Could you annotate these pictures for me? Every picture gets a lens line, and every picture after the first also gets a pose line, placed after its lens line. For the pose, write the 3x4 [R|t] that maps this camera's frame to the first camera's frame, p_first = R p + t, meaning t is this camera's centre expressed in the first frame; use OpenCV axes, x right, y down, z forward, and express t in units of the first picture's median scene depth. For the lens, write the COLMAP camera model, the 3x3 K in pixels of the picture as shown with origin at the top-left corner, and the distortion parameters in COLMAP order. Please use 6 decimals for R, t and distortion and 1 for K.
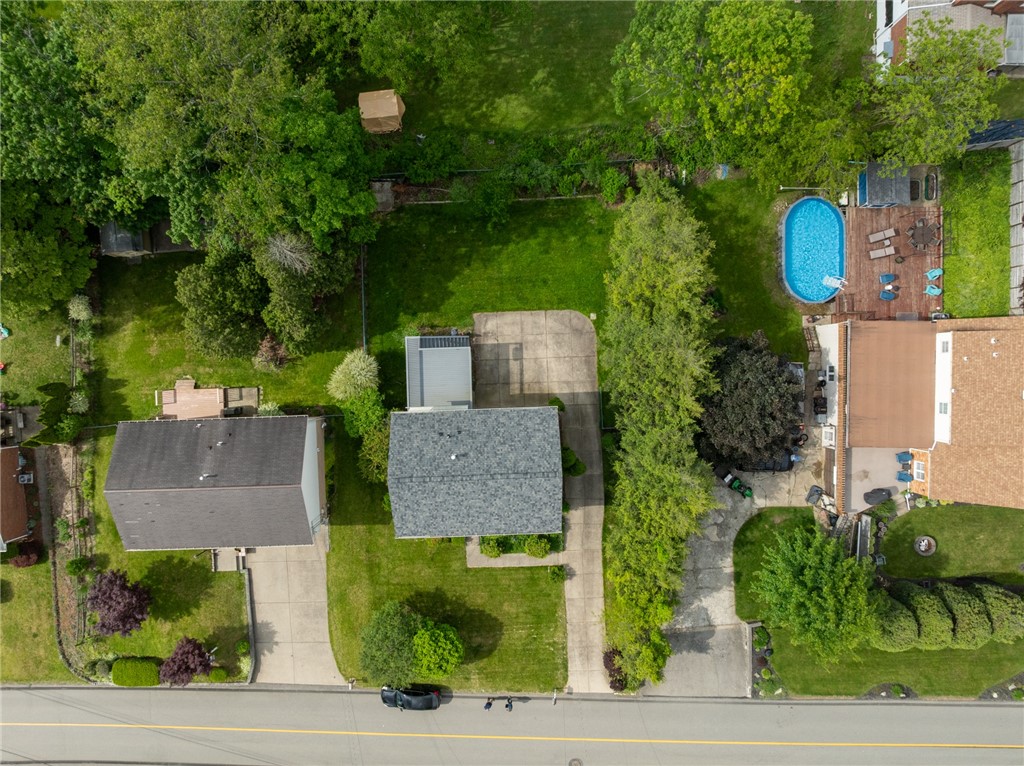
lens RADIAL K [[718.8, 0, 512.5], [0, 718.8, 380.6], [0, 0, 1]] dist [-0.049439, 0.022358]
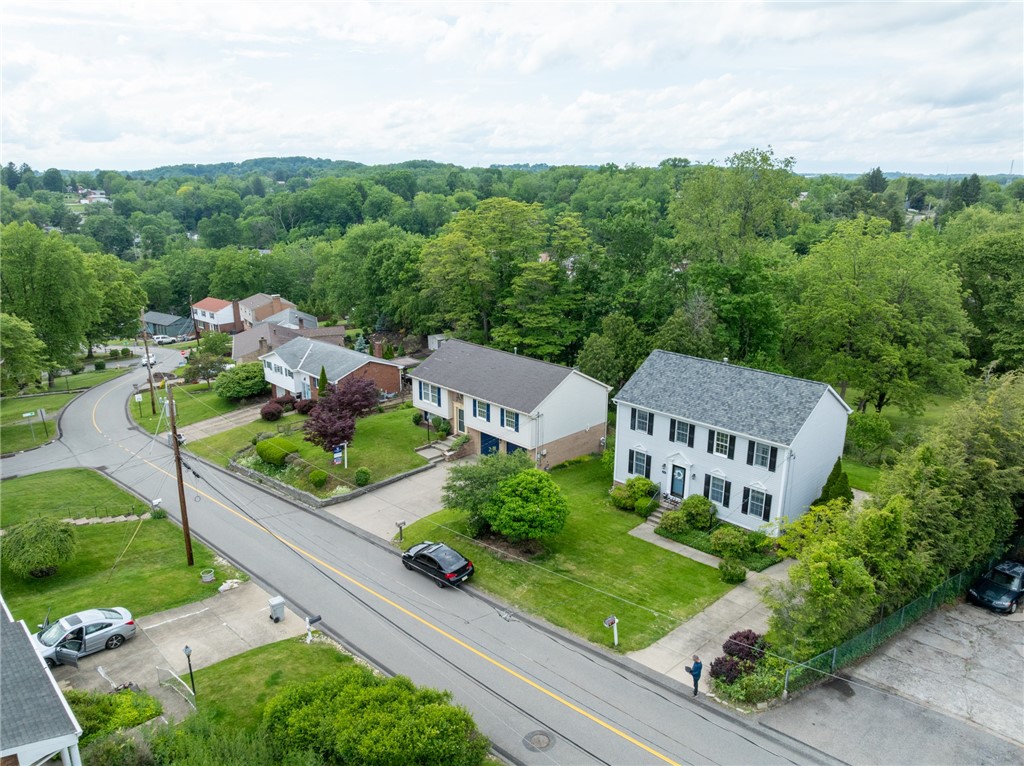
lens RADIAL K [[718.8, 0, 501.0], [0, 718.8, 380.1], [0, 0, 1]] dist [-0.049439, 0.022358]
pose [[0.664396, 0.205024, -0.718709, 0.348480], [-0.747332, 0.171281, -0.641995, 0.806680], [-0.008523, 0.963653, 0.267020, 0.658961]]
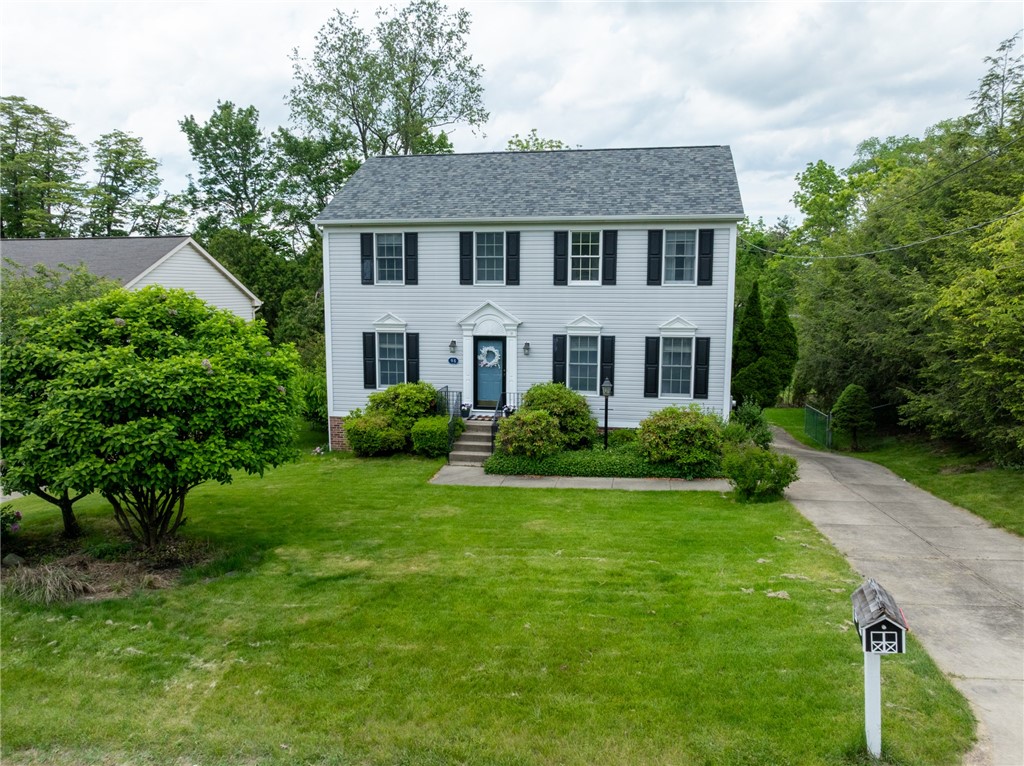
lens RADIAL K [[718.8, 0, 513.5], [0, 718.8, 383.8], [0, 0, 1]] dist [-0.049439, 0.022358]
pose [[0.976332, 0.031128, -0.214027, 0.030739], [-0.216190, 0.112165, -0.969887, 0.529248], [-0.006184, 0.993202, 0.116240, 0.933041]]
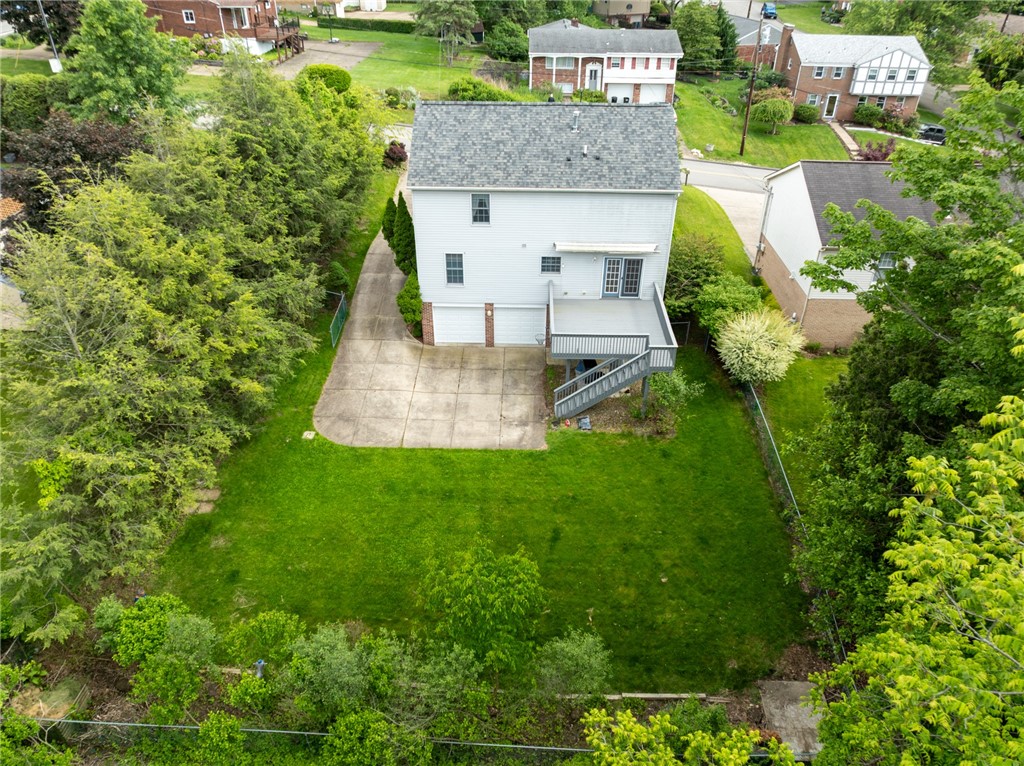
lens RADIAL K [[718.8, 0, 510.7], [0, 718.8, 381.9], [0, 0, 1]] dist [-0.049439, 0.022358]
pose [[-0.998316, -0.036157, 0.045371, -0.052228], [0.057892, -0.569643, 0.819851, -0.486842], [-0.003798, 0.821096, 0.570777, 0.704495]]
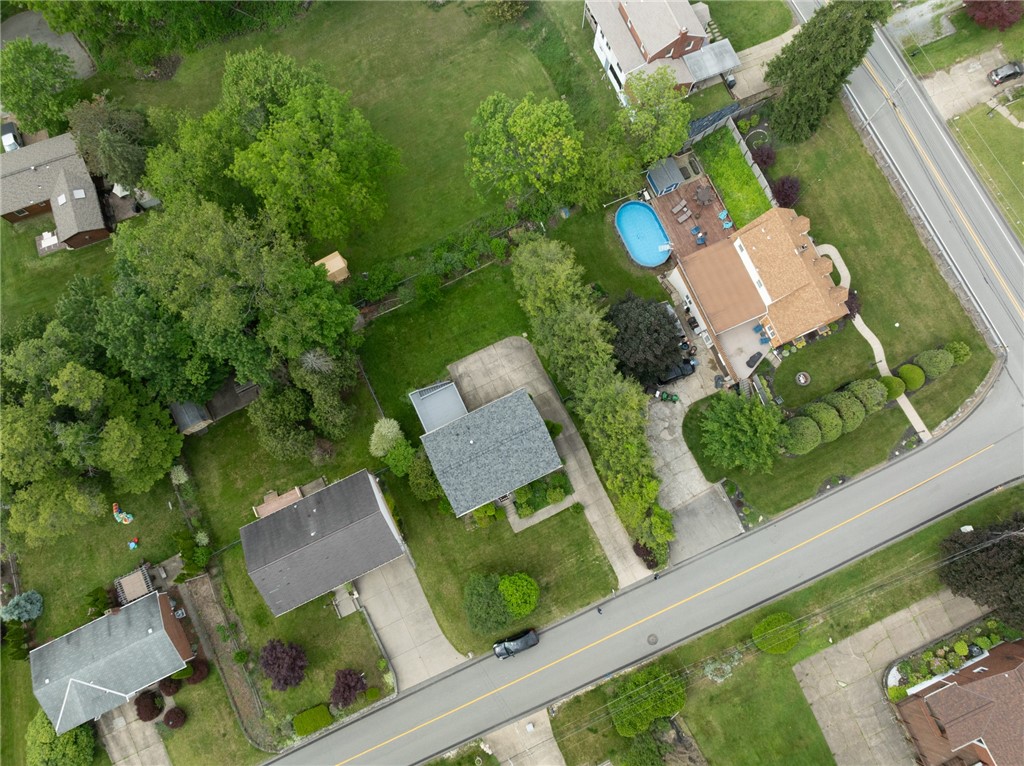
lens RADIAL K [[718.8, 0, 510.8], [0, 718.8, 382.8], [0, 0, 1]] dist [-0.049439, 0.022358]
pose [[0.914465, -0.396896, 0.078905, -0.065425], [0.404630, 0.894313, -0.190996, 0.264018], [0.005239, 0.206587, 0.978414, -0.383511]]
